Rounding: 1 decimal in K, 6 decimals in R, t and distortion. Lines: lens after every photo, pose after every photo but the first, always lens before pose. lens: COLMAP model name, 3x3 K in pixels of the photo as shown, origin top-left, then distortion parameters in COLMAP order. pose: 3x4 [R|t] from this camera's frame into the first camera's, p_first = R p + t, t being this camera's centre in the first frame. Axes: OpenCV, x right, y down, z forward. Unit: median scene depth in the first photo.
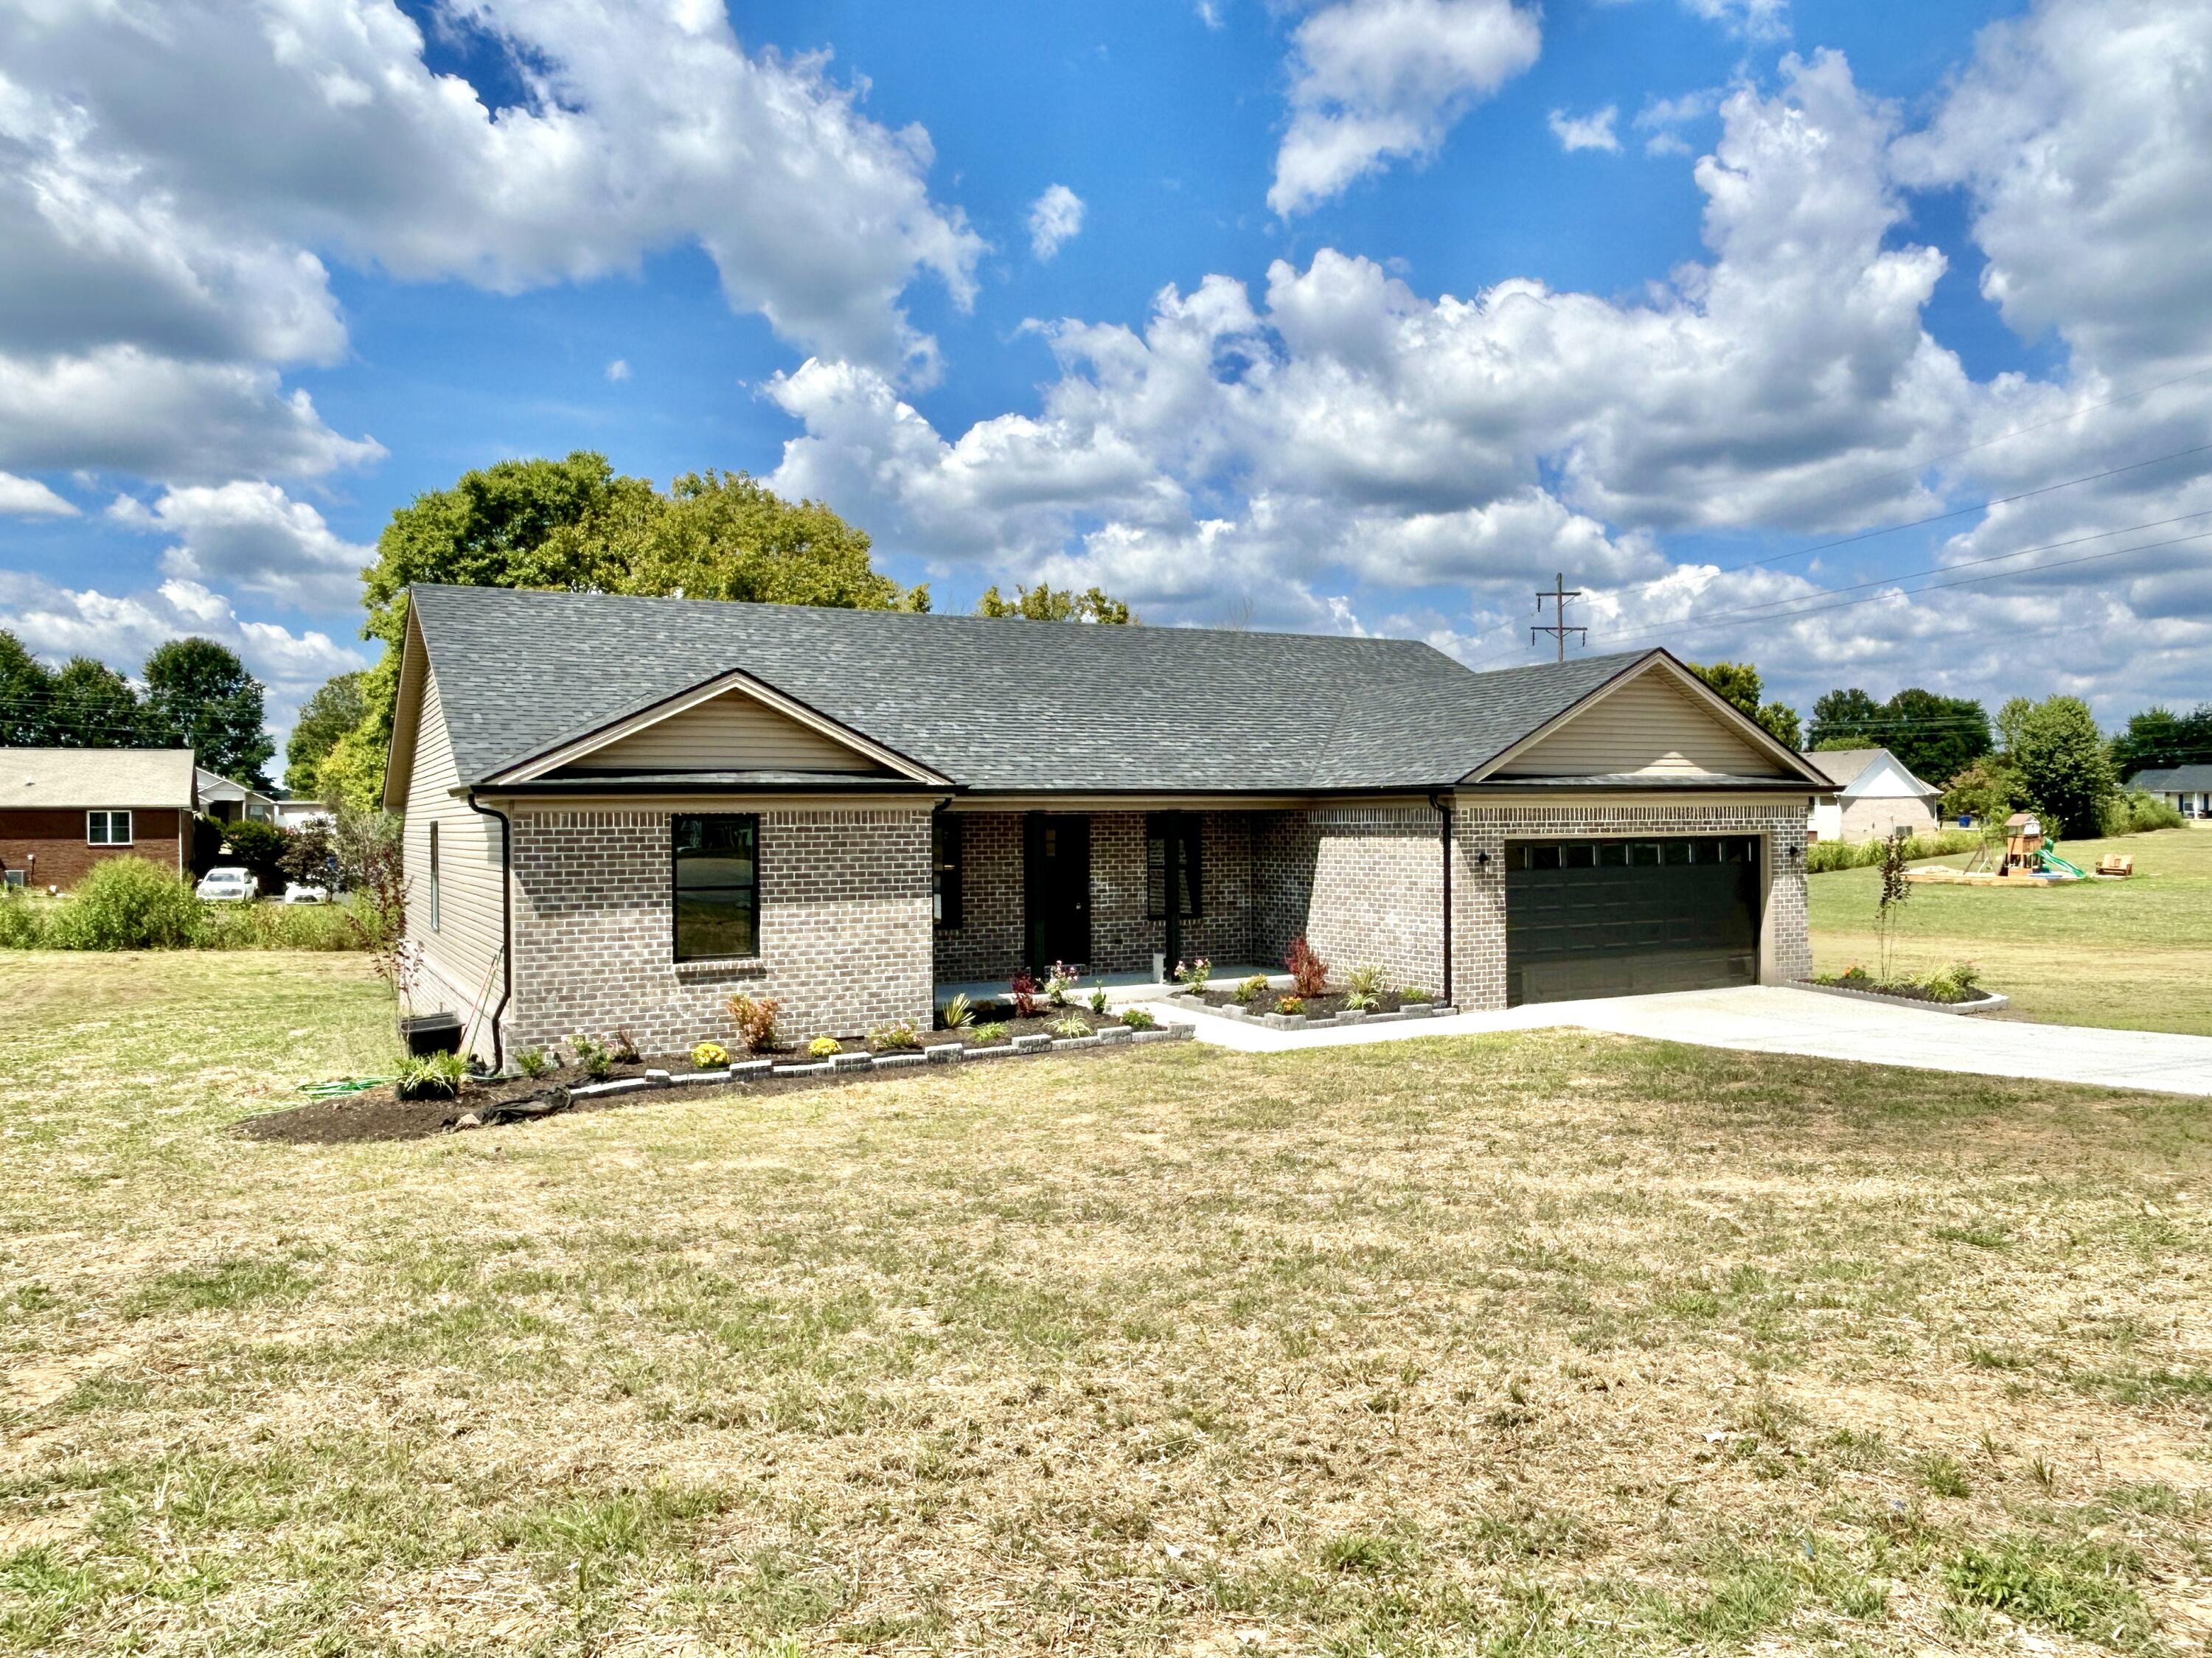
lens RADIAL K [[1535.2, 0, 1150.3], [0, 1535.2, 833.4], [0, 0, 1]] dist [-0.003099, -0.005687]
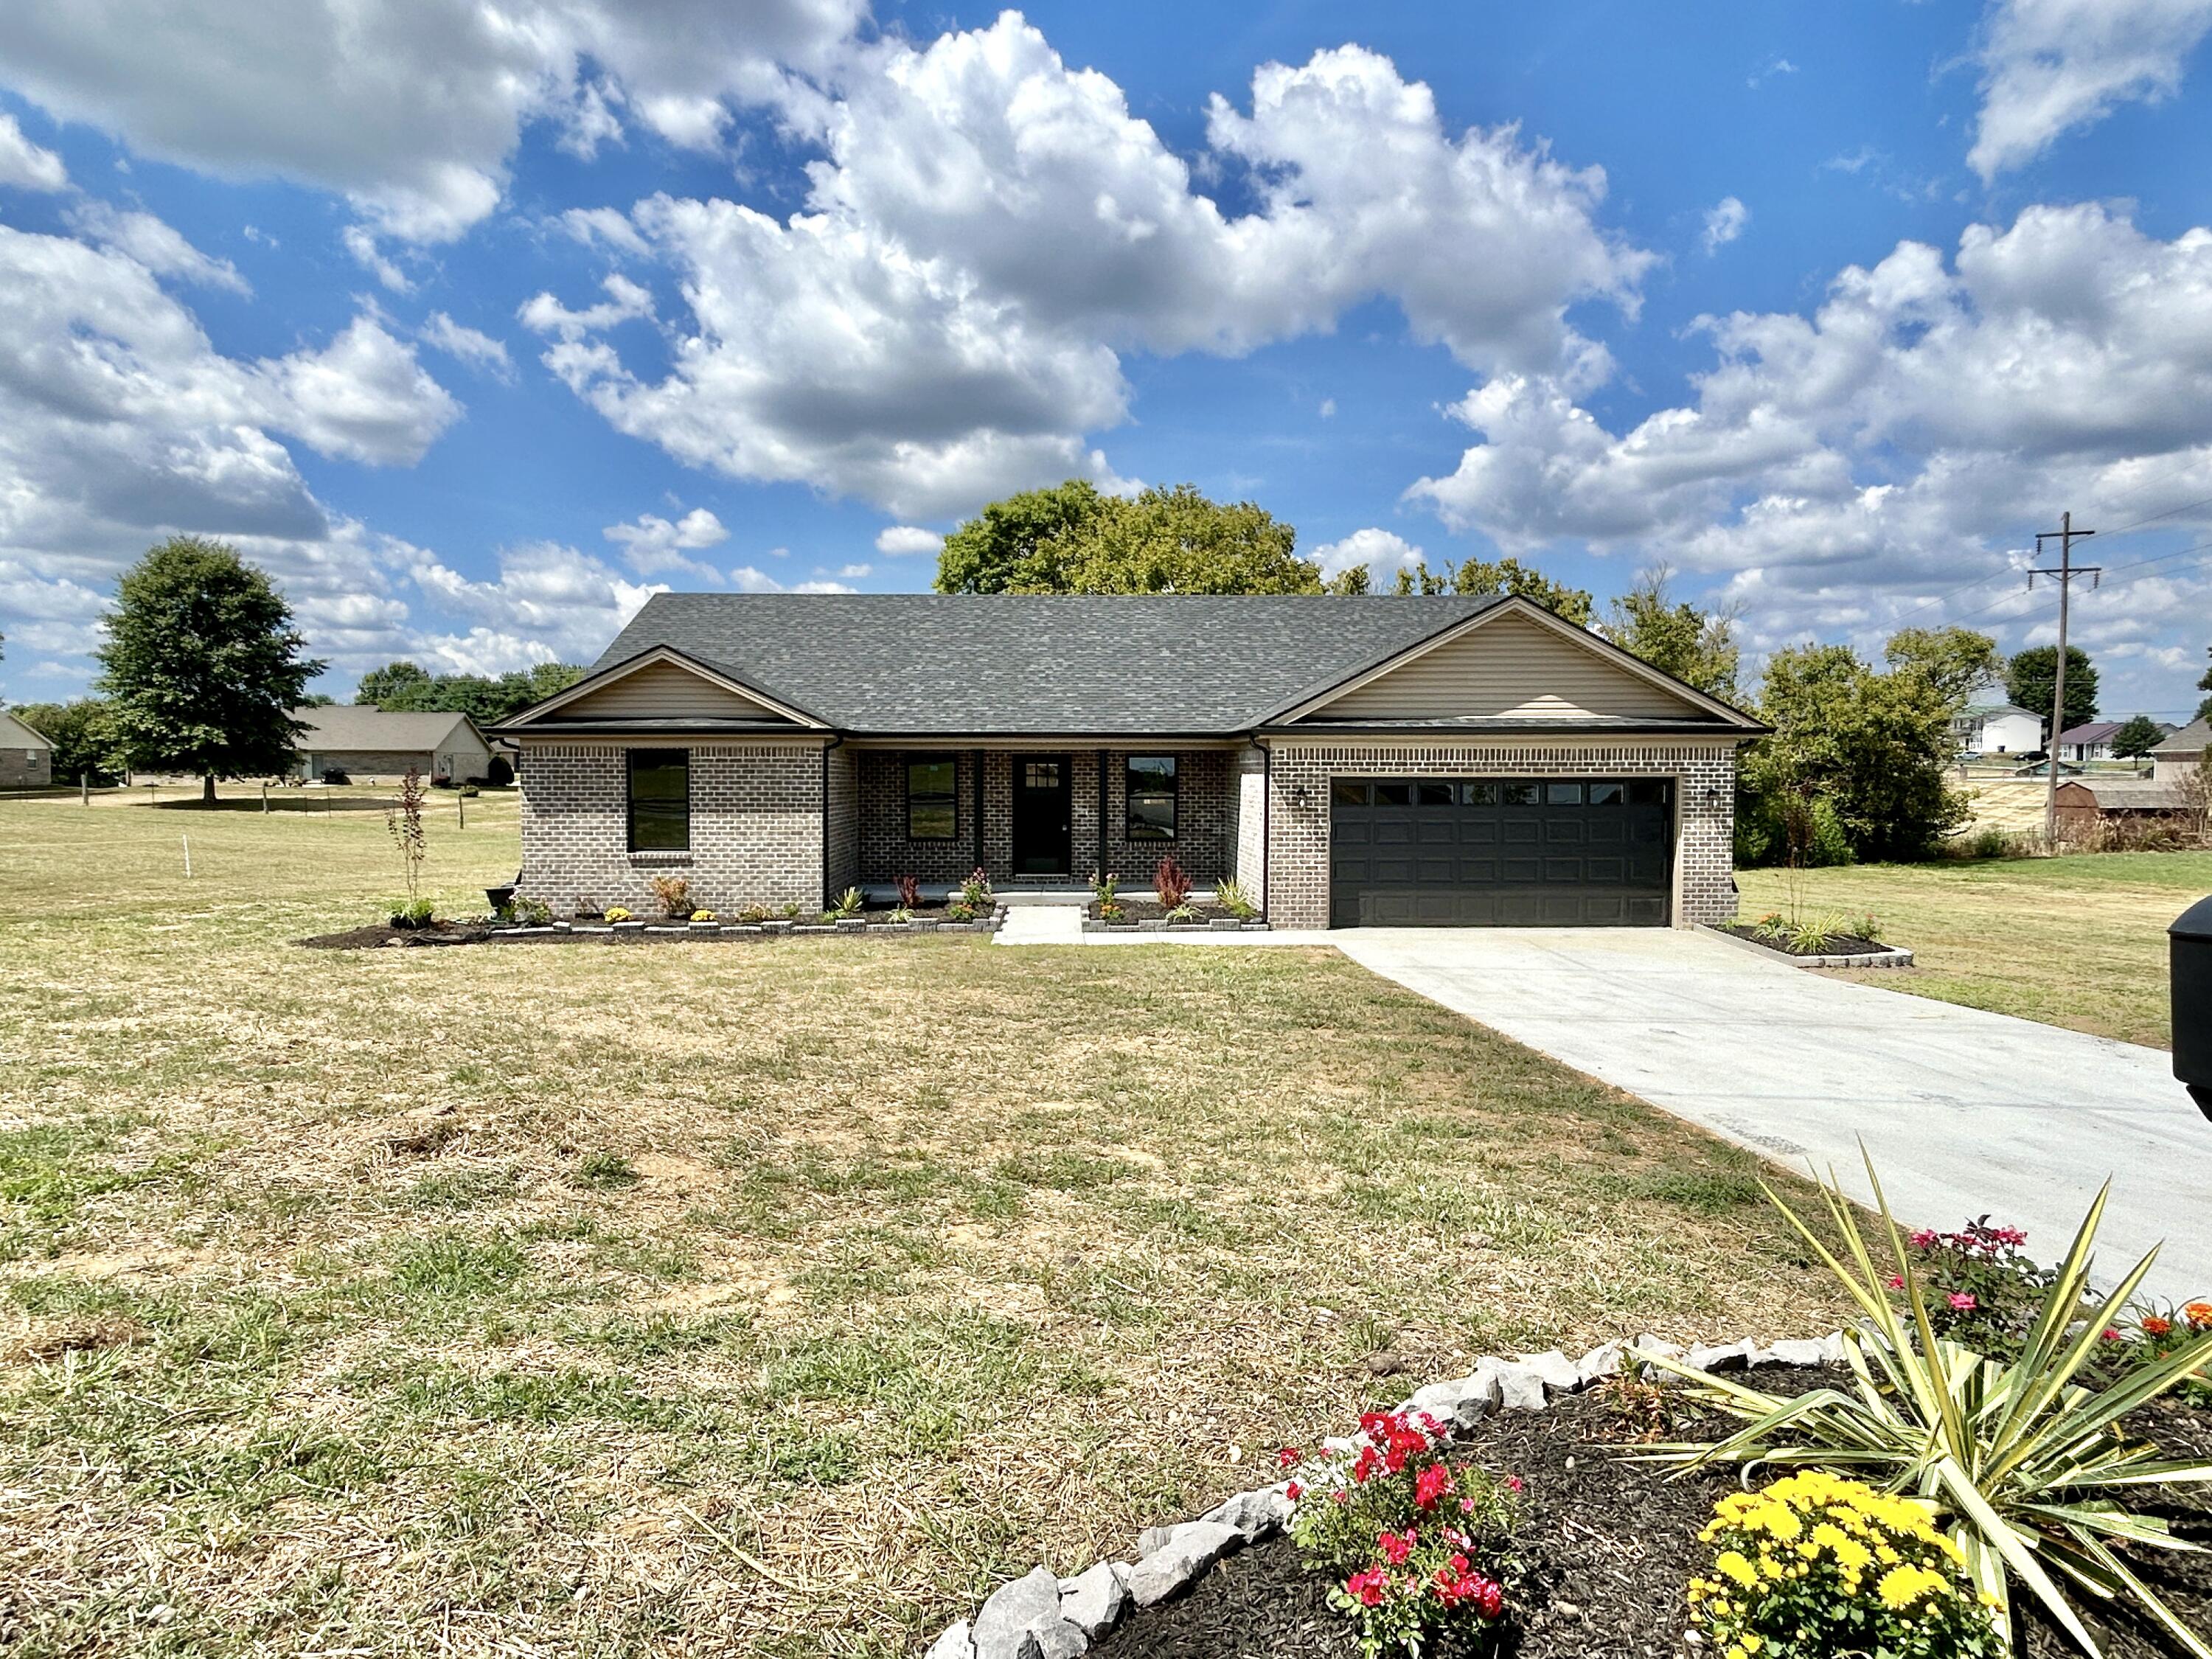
lens RADIAL K [[1288.1, 0, 1138.3], [0, 1288.1, 827.9], [0, 0, 1]] dist [0.003999, 0.000067]
pose [[0.893275, 0.030302, -0.448487, 0.608768], [-0.013558, 0.999088, 0.040498, 0.005973], [0.449305, -0.030095, 0.892871, 0.128102]]
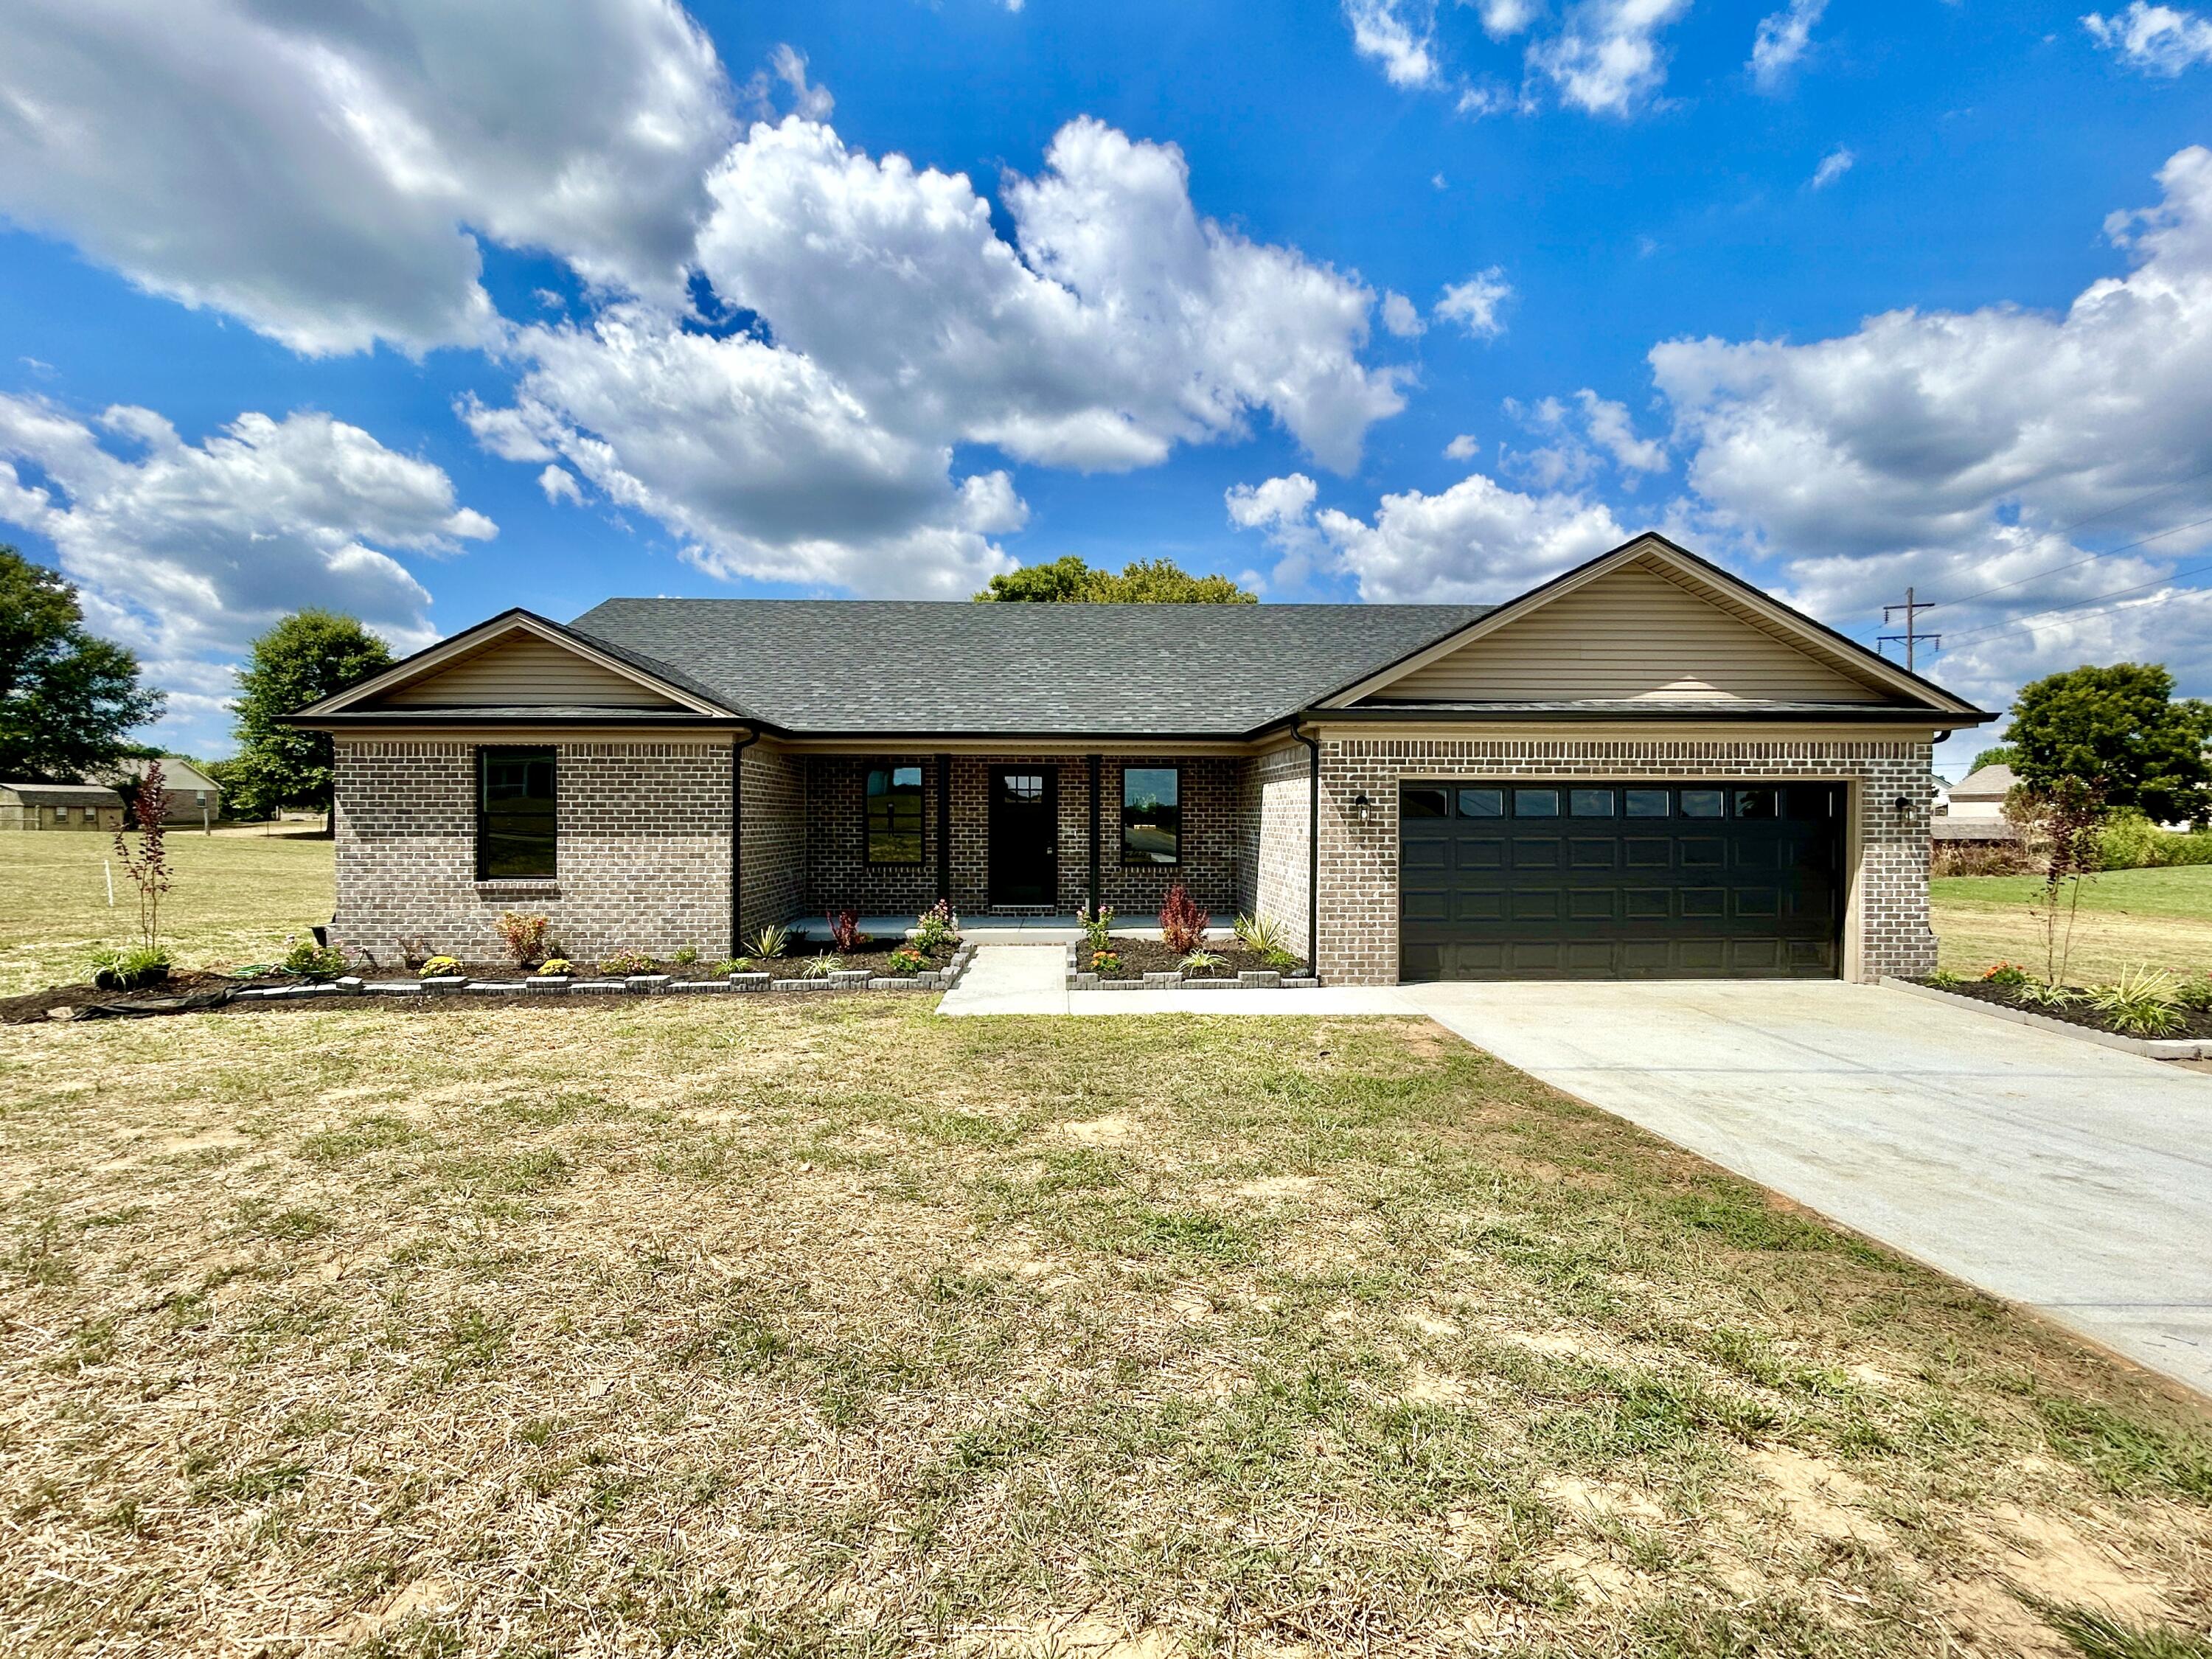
lens RADIAL K [[979.9, 0, 1118.0], [0, 979.9, 828.6], [0, 0, 1]] dist [-0.002290, 0.000948]
pose [[0.892593, 0.017013, -0.450542, 0.387065], [-0.013355, 0.999847, 0.011298, 0.030633], [0.450665, -0.004067, 0.892684, 0.538101]]
